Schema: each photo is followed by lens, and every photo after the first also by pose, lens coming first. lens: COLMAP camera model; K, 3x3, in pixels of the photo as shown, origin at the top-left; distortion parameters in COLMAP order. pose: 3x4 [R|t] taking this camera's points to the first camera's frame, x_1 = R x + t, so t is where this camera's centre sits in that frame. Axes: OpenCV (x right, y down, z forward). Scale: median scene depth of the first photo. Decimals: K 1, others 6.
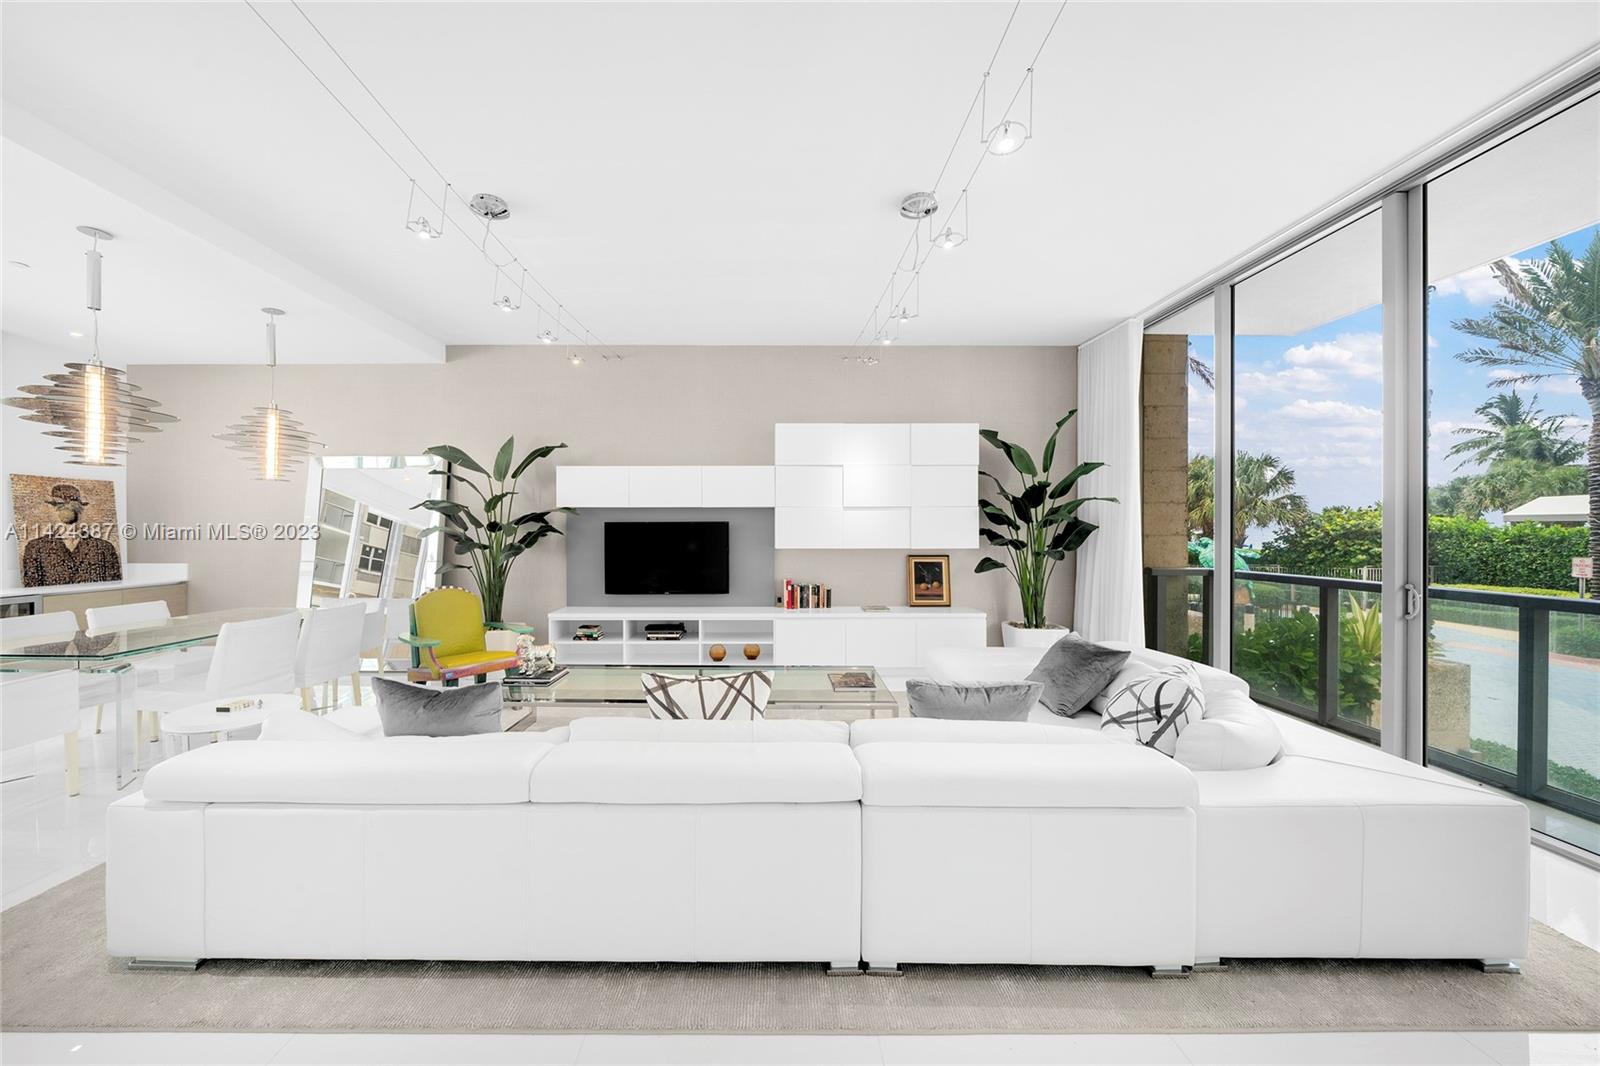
lens RADIAL K [[581.4, 0, 756.1], [0, 581.4, 532.2], [0, 0, 1]] dist [-0.005774, 0.000979]
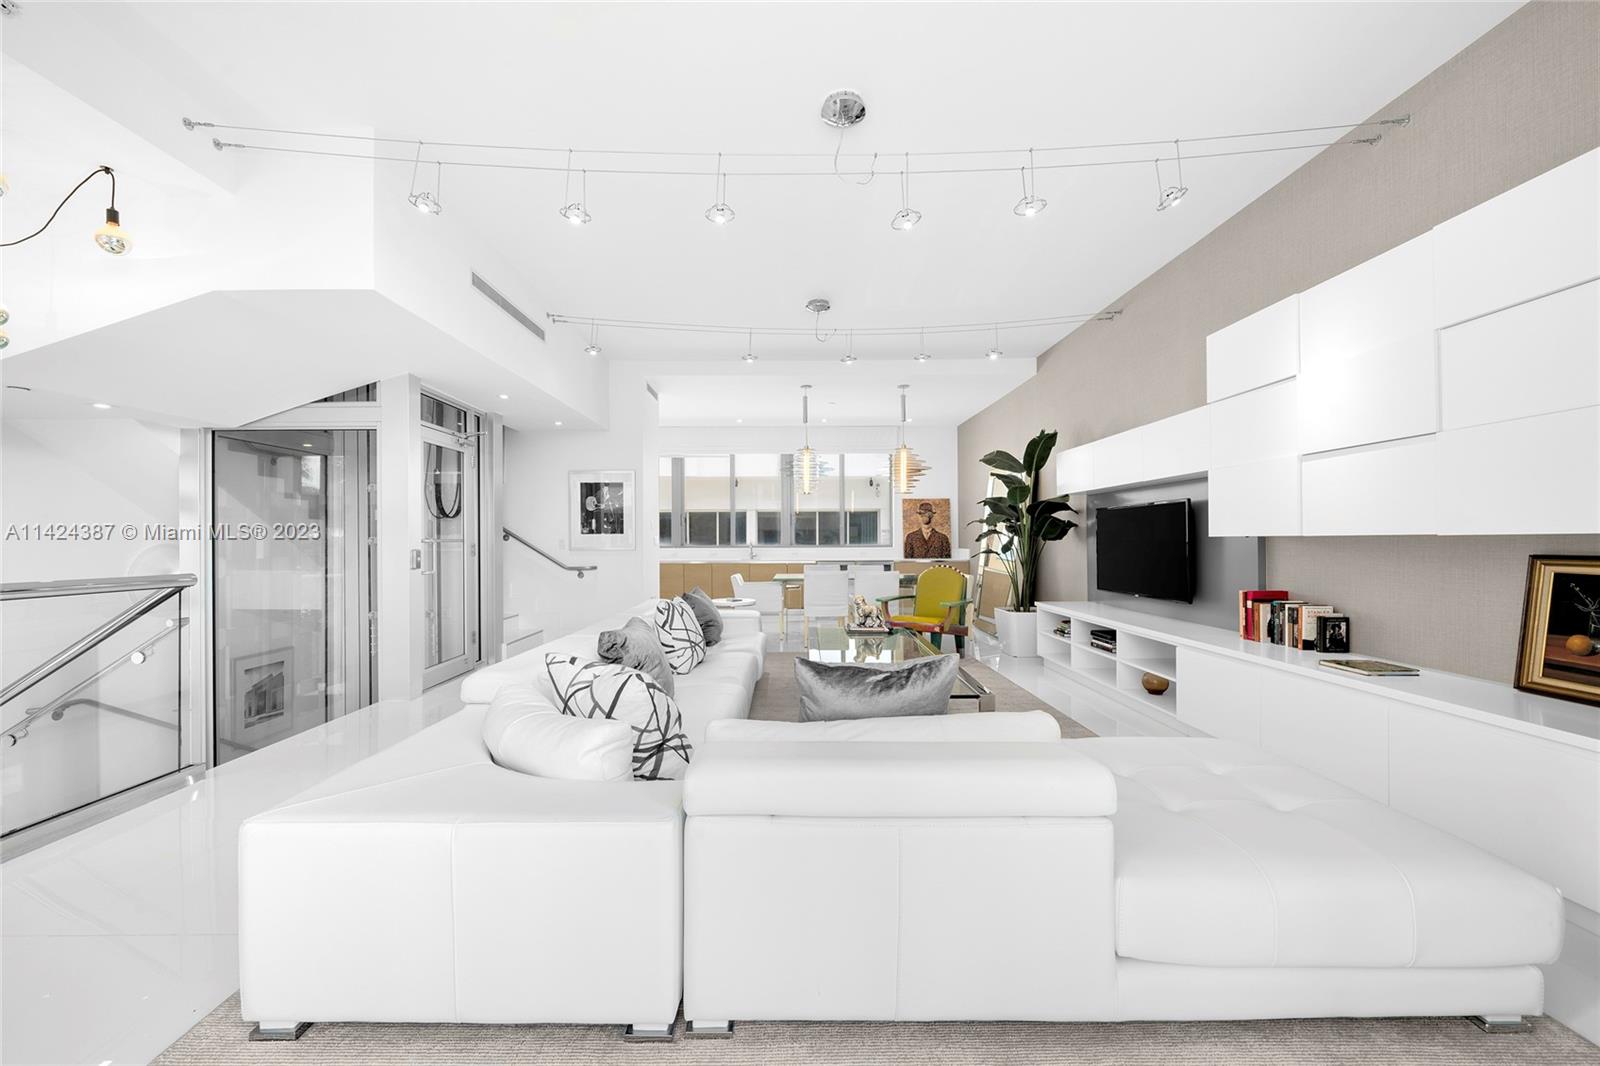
lens RADIAL K [[636.1, 0, 806.5], [0, 636.1, 538.2], [0, 0, 1]] dist [-0.001566, 0.000011]
pose [[0.023892, -0.003089, -0.999710, 0.722847], [0.001398, 0.999994, -0.003057, 0.031806], [0.999714, -0.001325, 0.023896, 0.562141]]
